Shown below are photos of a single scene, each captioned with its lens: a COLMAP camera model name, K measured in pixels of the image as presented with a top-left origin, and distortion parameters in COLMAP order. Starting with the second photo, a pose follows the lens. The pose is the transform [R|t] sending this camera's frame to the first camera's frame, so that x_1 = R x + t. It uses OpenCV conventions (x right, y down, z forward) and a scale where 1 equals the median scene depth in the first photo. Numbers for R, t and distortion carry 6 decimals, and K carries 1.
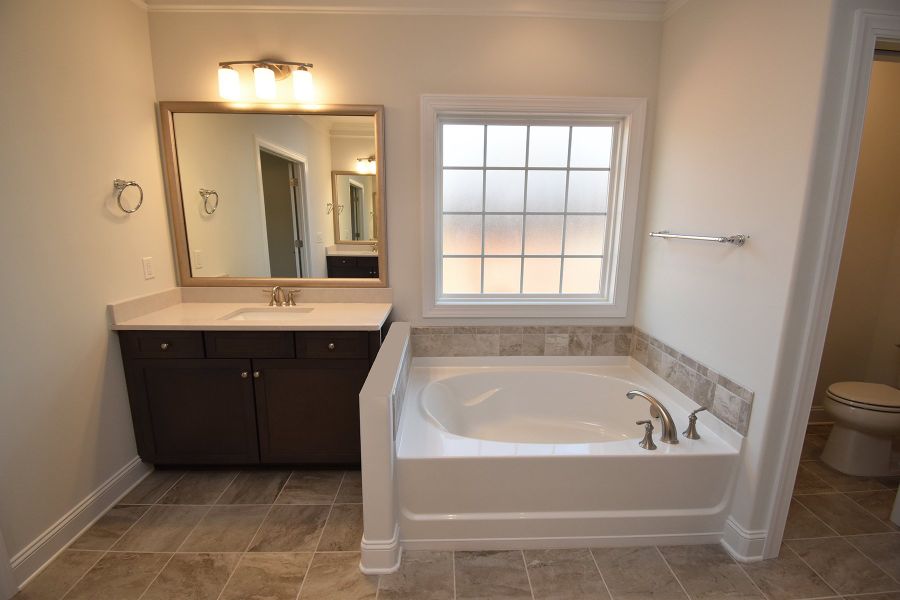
lens RADIAL K [[399.7, 0, 453.3], [0, 399.7, 297.9], [0, 0, 1]] dist [-0.003595, -0.008394]
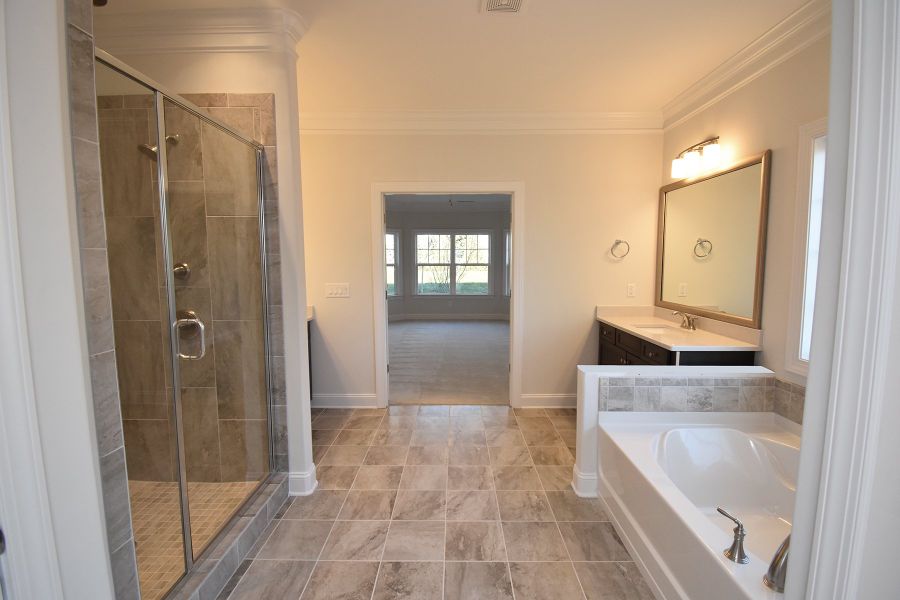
lens RADIAL K [[399.7, 0, 447.2], [0, 399.7, 299.6], [0, 0, 1]] dist [-0.003595, -0.008394]
pose [[-0.048616, 0.086535, -0.995062, 0.847234], [-0.191188, 0.977012, 0.094306, -0.044045], [0.980349, 0.194829, -0.030954, 0.283559]]
